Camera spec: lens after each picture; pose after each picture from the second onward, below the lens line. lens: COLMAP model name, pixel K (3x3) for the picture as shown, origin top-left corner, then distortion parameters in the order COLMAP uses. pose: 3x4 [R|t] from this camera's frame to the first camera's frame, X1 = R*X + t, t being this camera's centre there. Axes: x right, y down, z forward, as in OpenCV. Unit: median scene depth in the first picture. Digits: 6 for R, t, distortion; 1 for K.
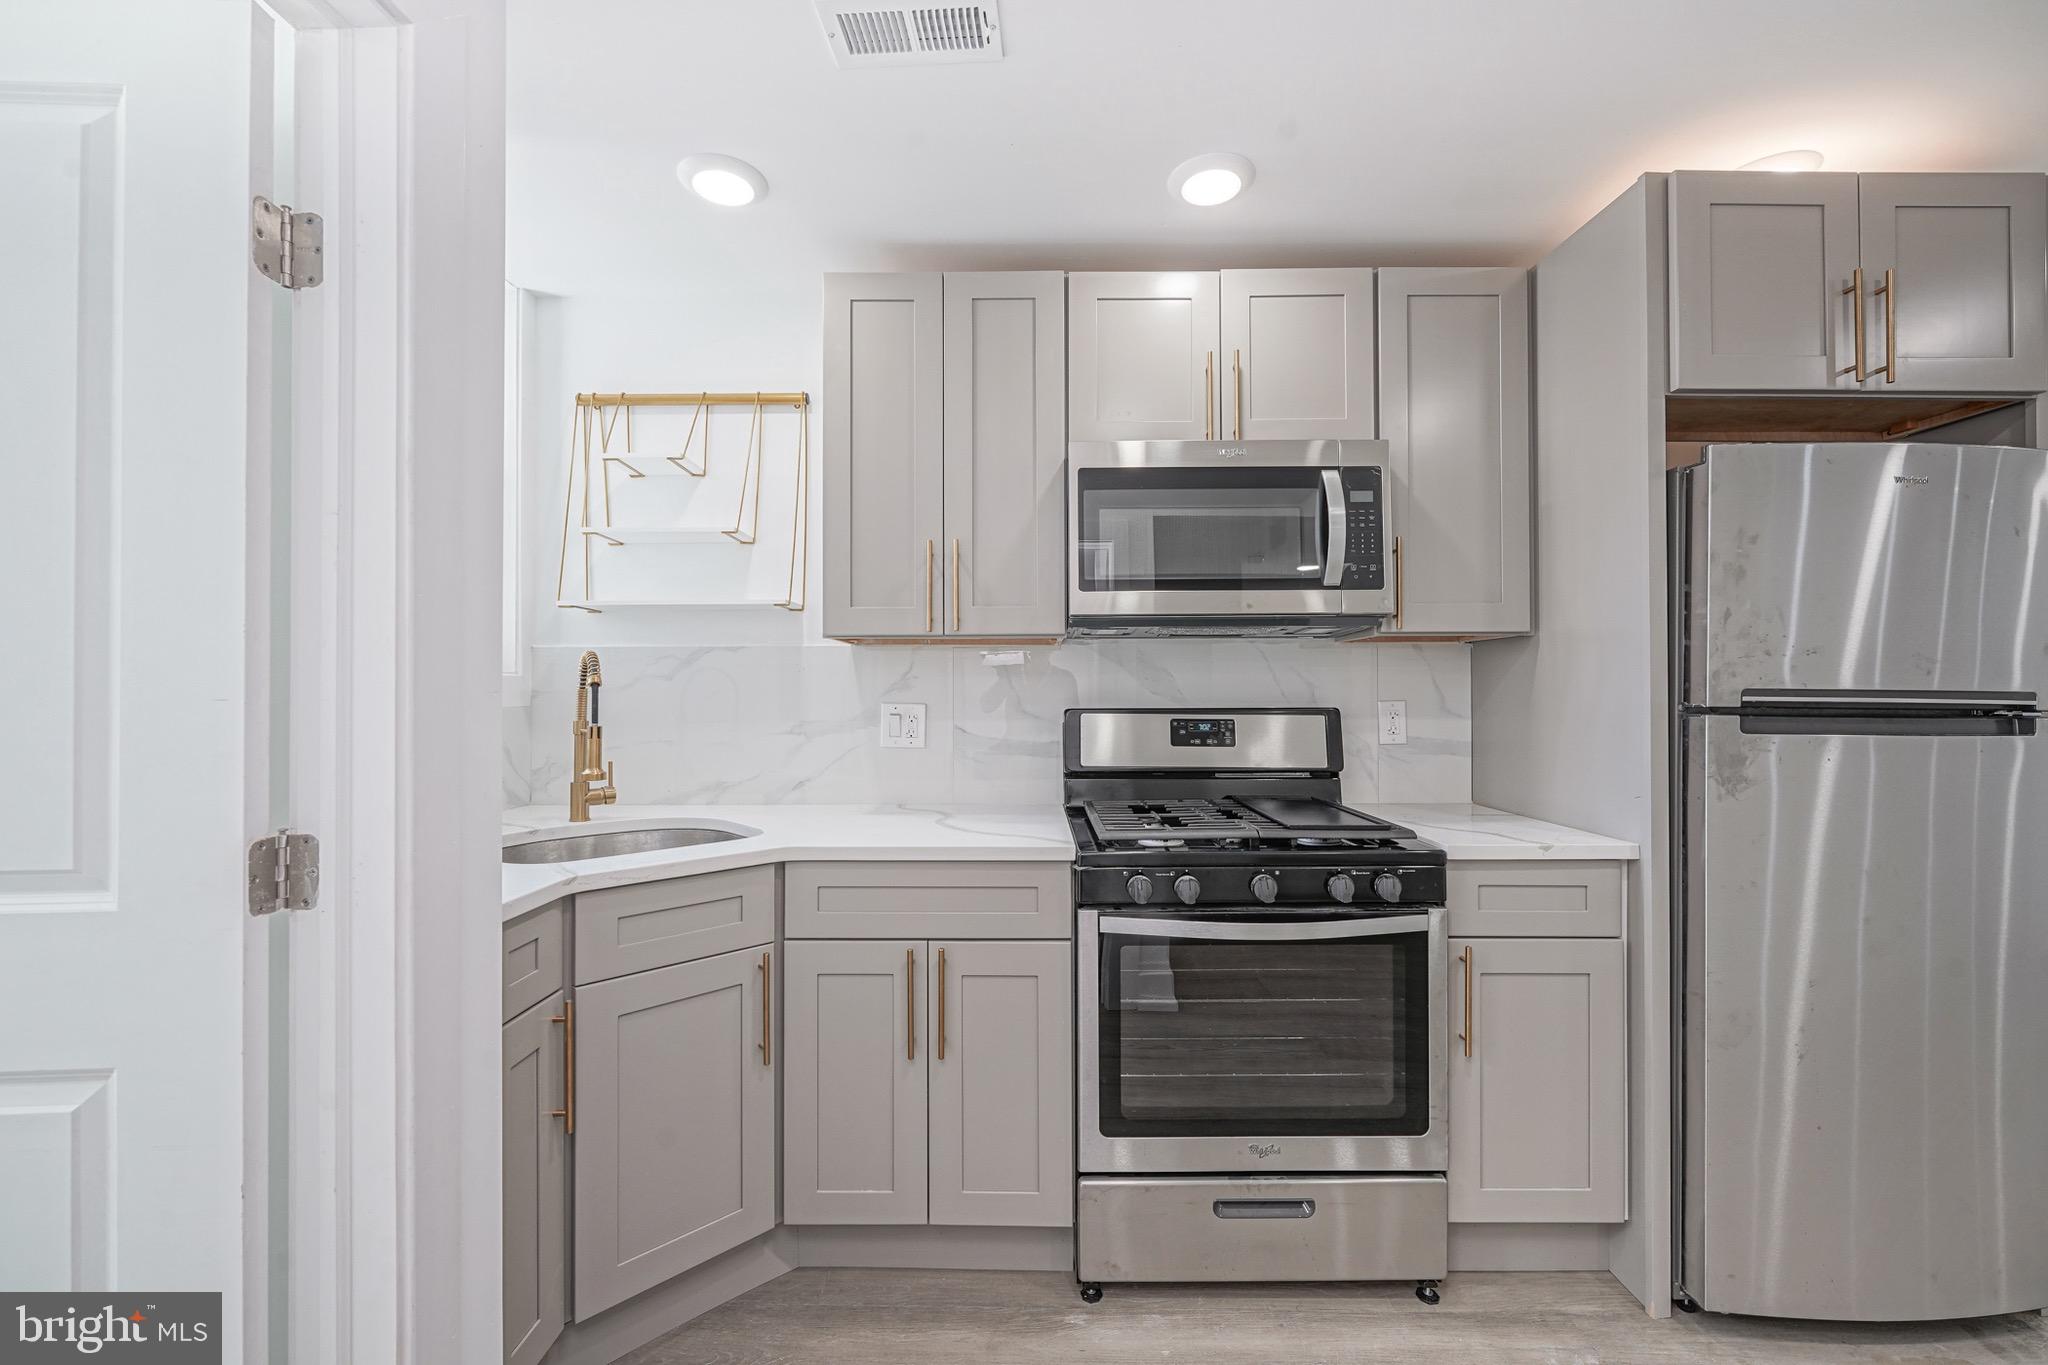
lens RADIAL K [[839.9, 0, 1035.9], [0, 839.9, 681.9], [0, 0, 1]] dist [-0.000237, -0.000186]
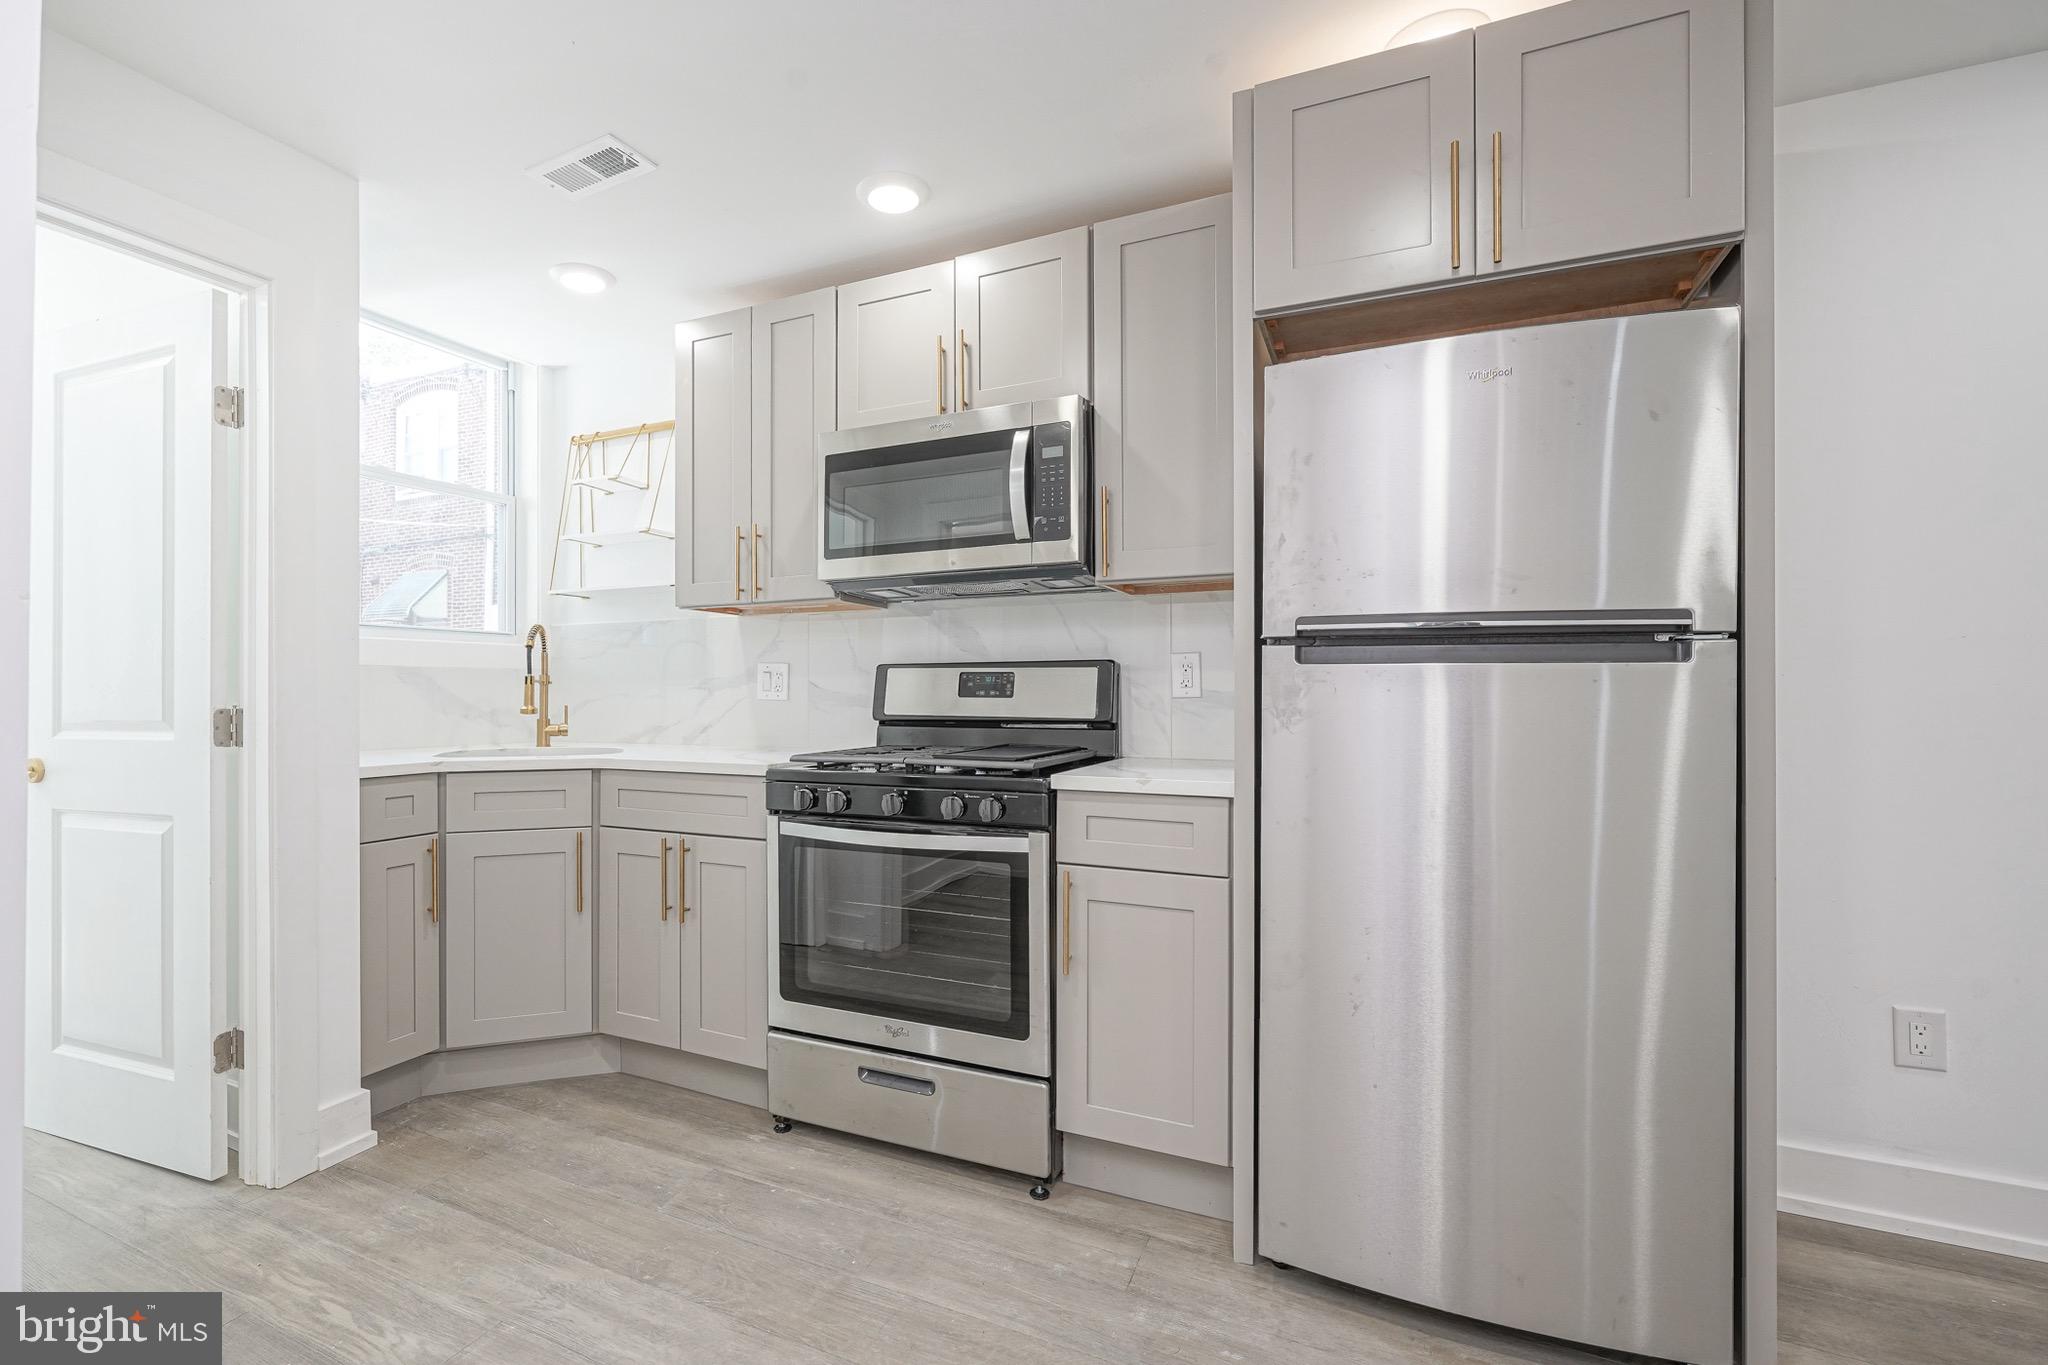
lens RADIAL K [[968.4, 0, 963.7], [0, 968.4, 687.7], [0, 0, 1]] dist [0.001700, 0.000347]
pose [[0.894390, -0.004569, -0.447265, 0.813898], [0.006573, 0.999974, 0.002928, 0.067927], [0.447240, -0.005558, 0.894397, -0.130918]]
